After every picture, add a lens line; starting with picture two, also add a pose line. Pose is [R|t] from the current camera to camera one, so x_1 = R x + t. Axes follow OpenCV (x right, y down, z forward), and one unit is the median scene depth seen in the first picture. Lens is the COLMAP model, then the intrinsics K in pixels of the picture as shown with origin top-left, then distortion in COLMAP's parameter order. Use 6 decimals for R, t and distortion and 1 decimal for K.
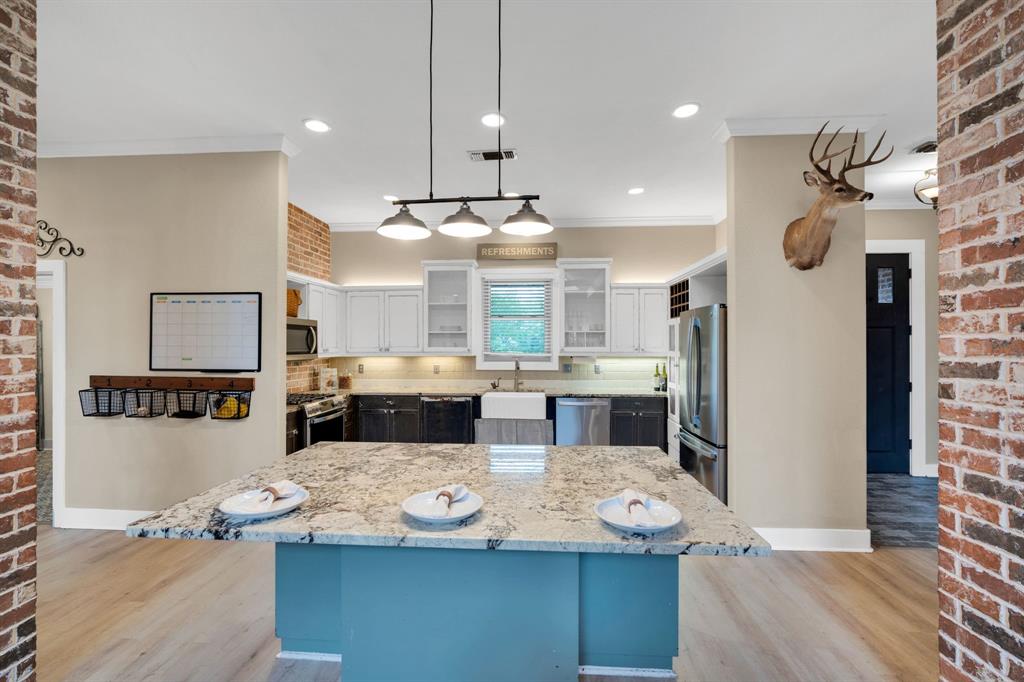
lens RADIAL K [[449.3, 0, 511.6], [0, 449.3, 341.5], [0, 0, 1]] dist [-0.007709, 0.001432]
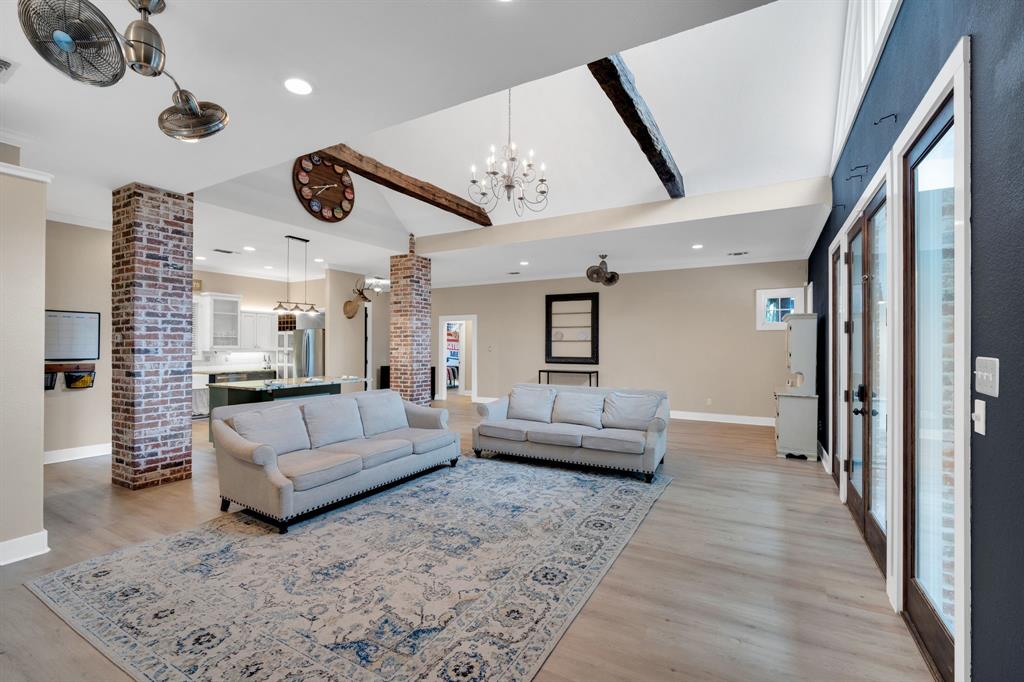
lens RADIAL K [[449.3, 0, 512.8], [0, 449.3, 344.8], [0, 0, 1]] dist [-0.007709, 0.001432]
pose [[0.442221, 0.001646, 0.896905, -1.149634], [-0.007326, 0.999972, 0.001777, -0.002883], [-0.896876, -0.007357, 0.442220, -0.961563]]
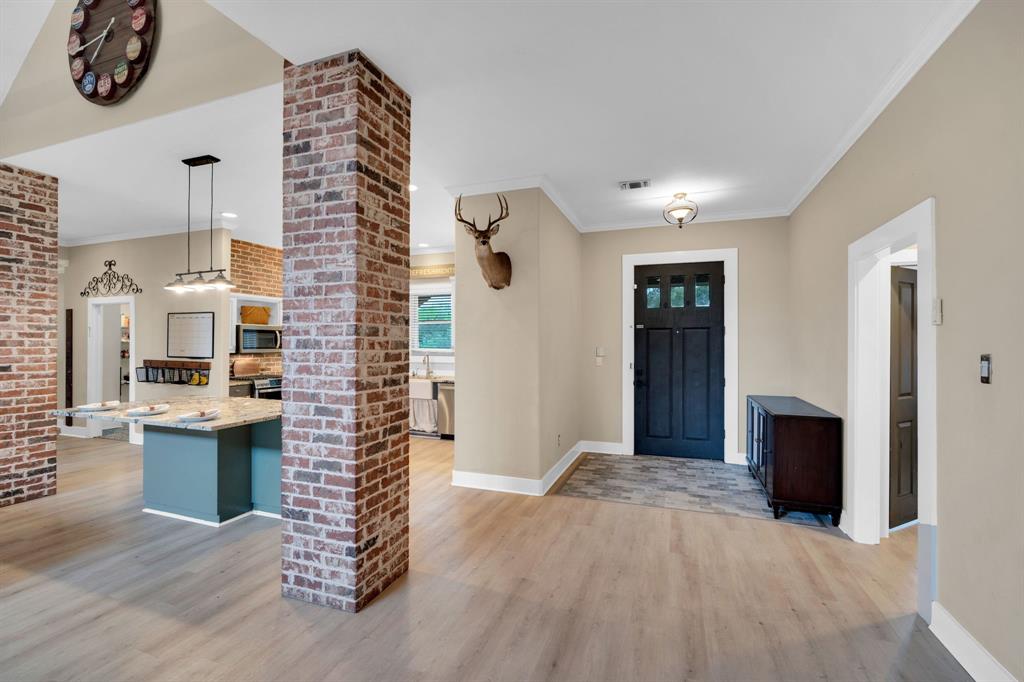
lens RADIAL K [[449.3, 0, 511.4], [0, 449.3, 339.2], [0, 0, 1]] dist [-0.007709, 0.001432]
pose [[0.957470, -0.000169, -0.288533, 0.839379], [-0.000485, 0.999997, -0.002193, -0.002436], [0.288532, 0.002240, 0.957468, -0.250037]]
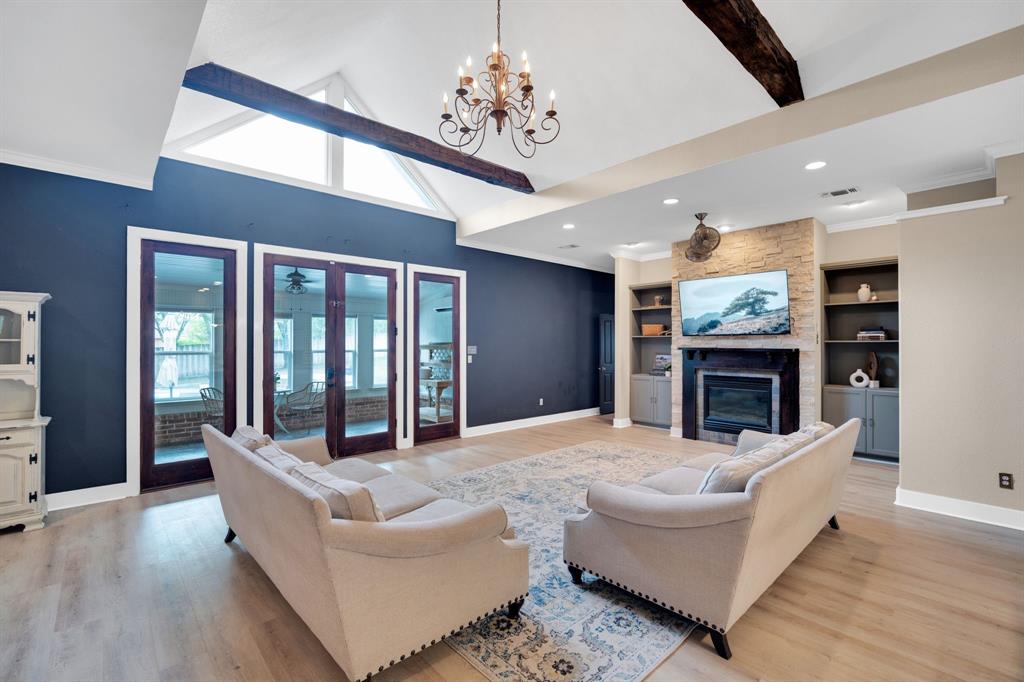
lens RADIAL K [[449.3, 0, 513.5], [0, 449.3, 341.3], [0, 0, 1]] dist [-0.007709, 0.001432]
pose [[-0.690174, -0.003099, -0.723637, 2.692743], [0.002920, 0.999971, -0.007068, 0.004994], [0.723638, -0.006991, -0.690144, 1.667439]]
